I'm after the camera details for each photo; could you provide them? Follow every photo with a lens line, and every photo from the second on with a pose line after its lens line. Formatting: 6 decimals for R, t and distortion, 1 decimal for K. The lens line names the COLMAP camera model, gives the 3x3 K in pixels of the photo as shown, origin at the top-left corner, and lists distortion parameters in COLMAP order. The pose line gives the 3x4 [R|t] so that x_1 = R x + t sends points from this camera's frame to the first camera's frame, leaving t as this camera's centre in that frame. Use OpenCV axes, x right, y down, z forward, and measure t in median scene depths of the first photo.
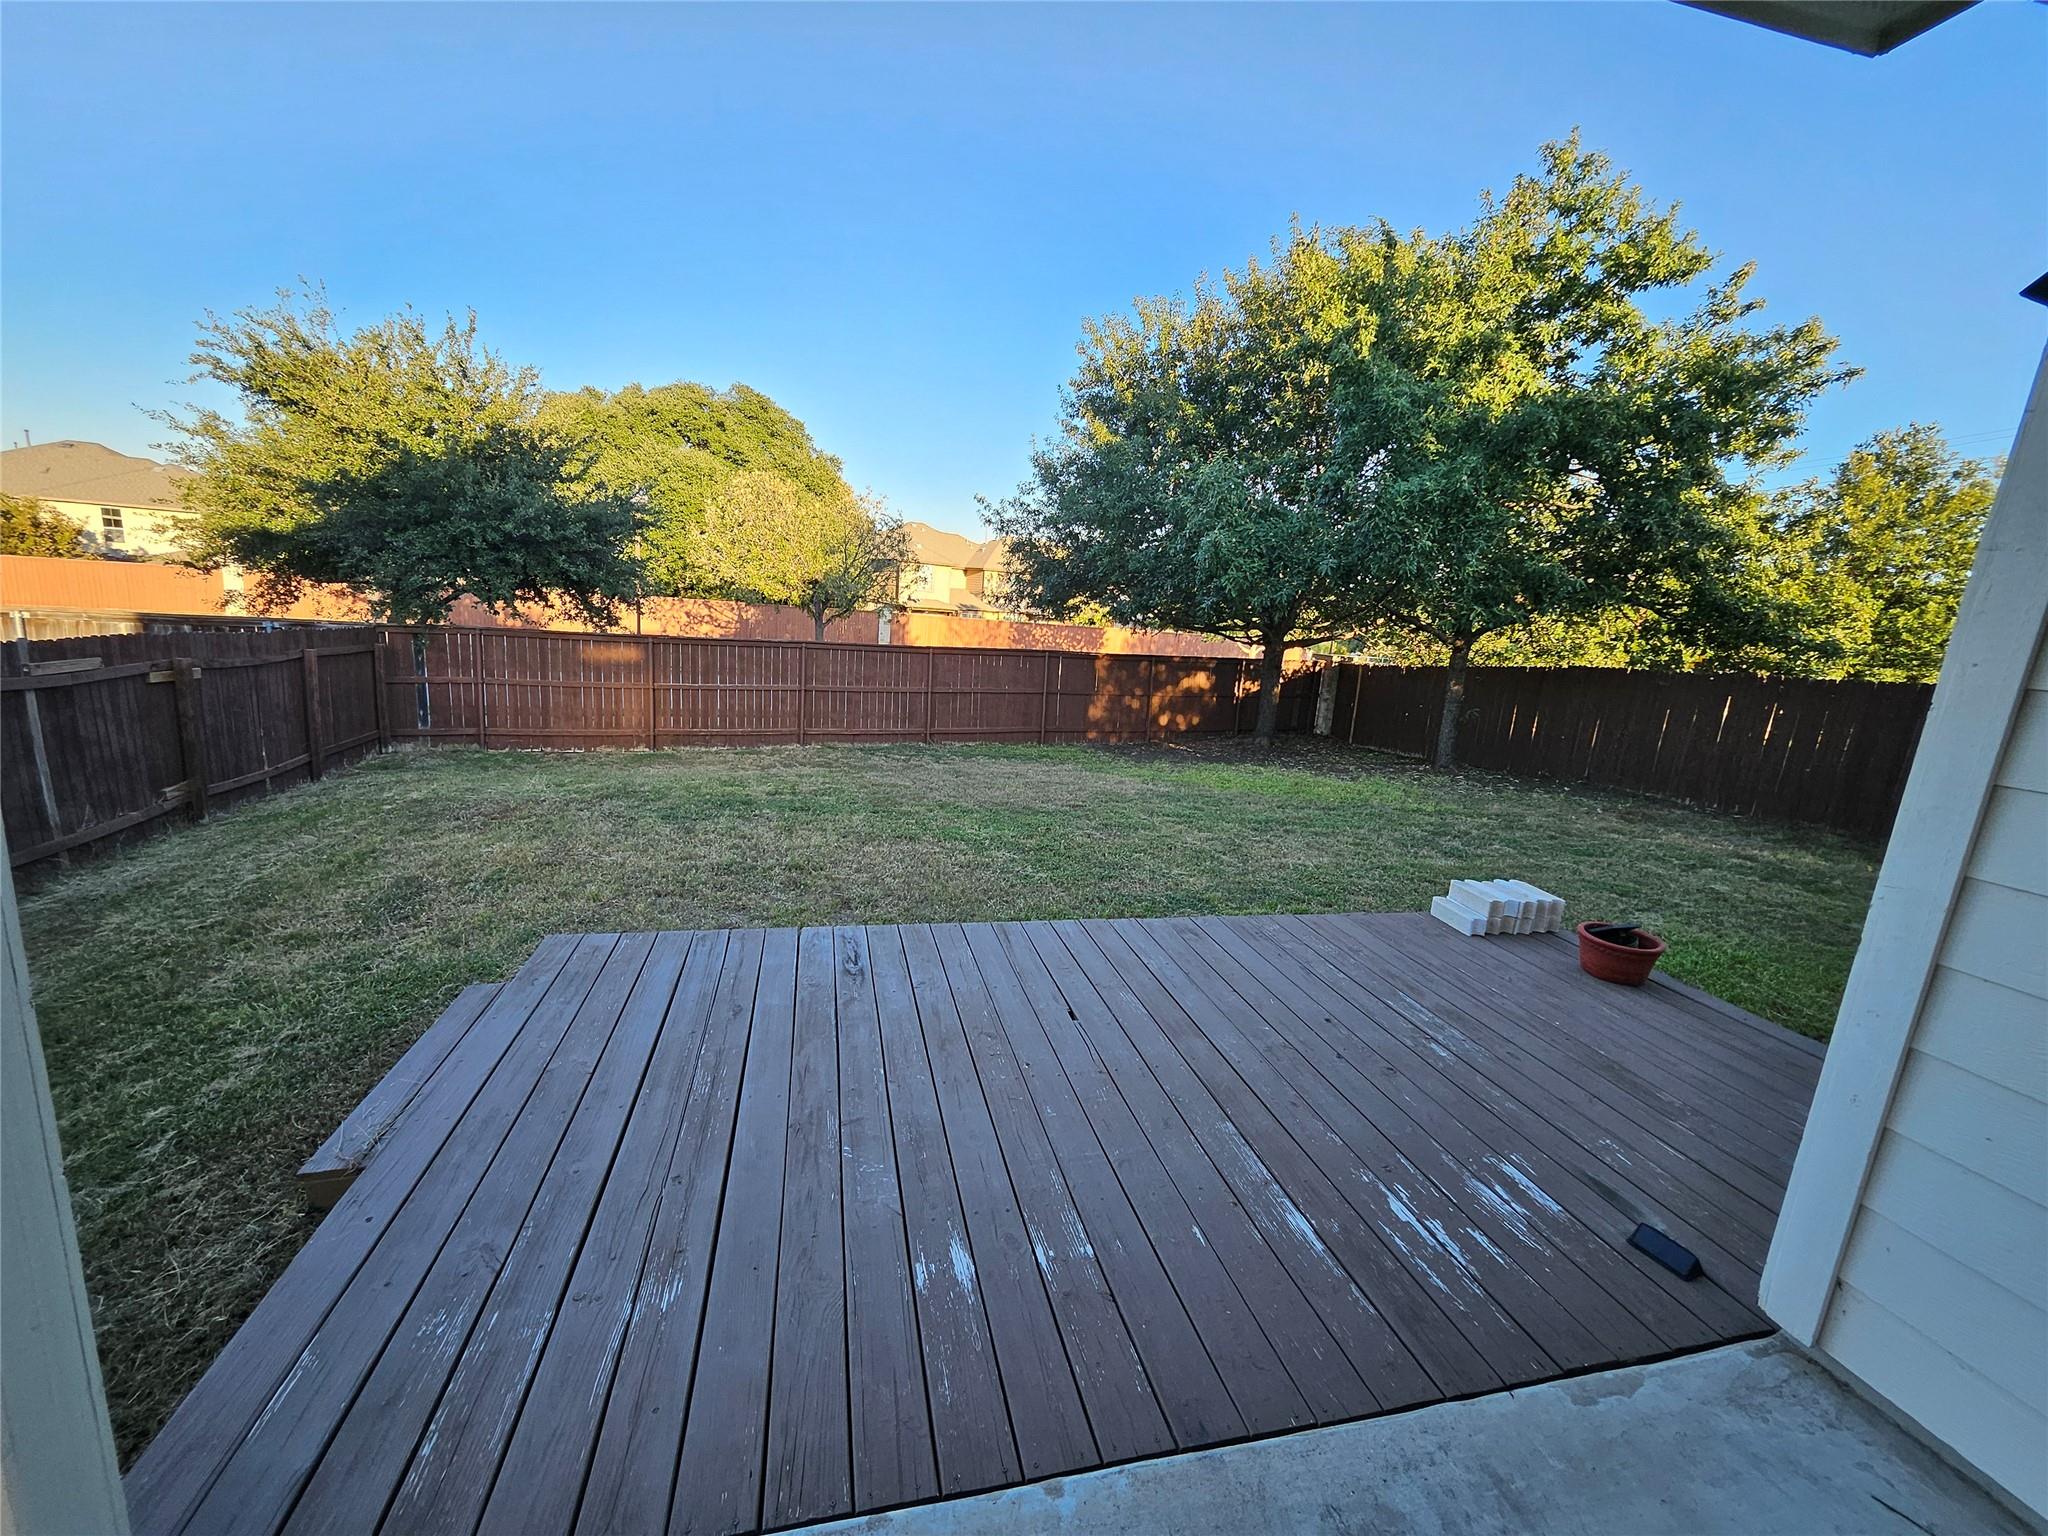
lens RADIAL K [[819.6, 0, 1018.5], [0, 819.6, 772.4], [0, 0, 1]] dist [0.000214, -0.000469]
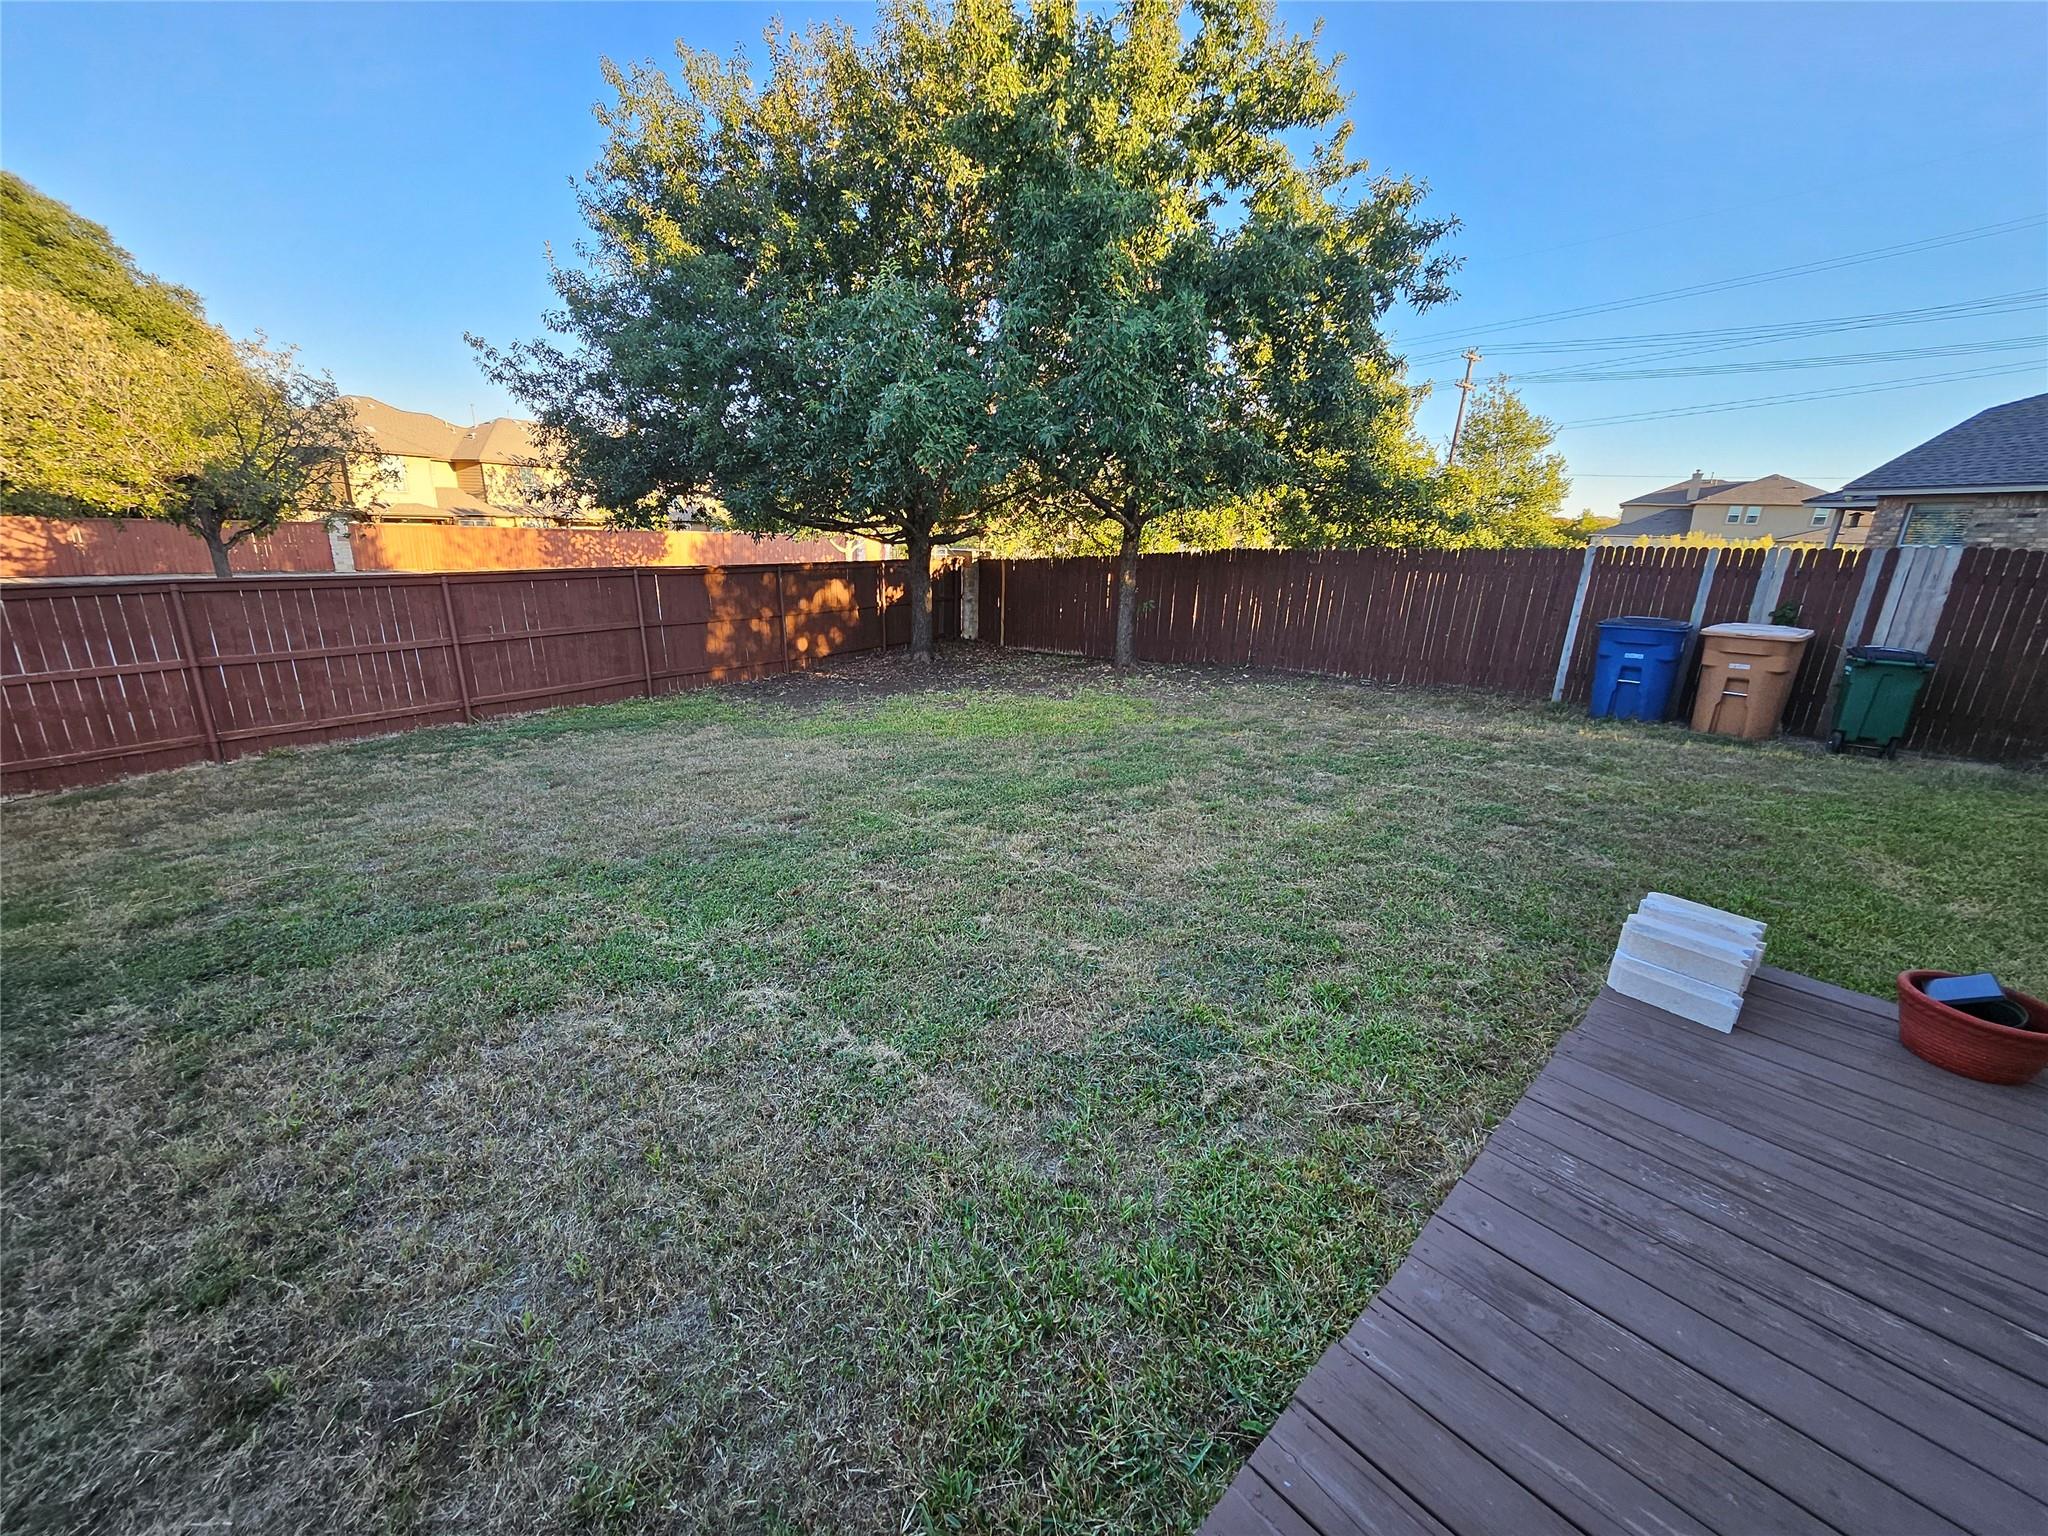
lens RADIAL K [[819.6, 0, 1018.5], [0, 819.6, 772.4], [0, 0, 1]] dist [0.000214, -0.000469]
pose [[0.869180, -0.181710, 0.459899, -0.033540], [0.126163, 0.980746, 0.149062, -0.034433], [-0.478130, -0.071540, 0.875371, 0.184430]]
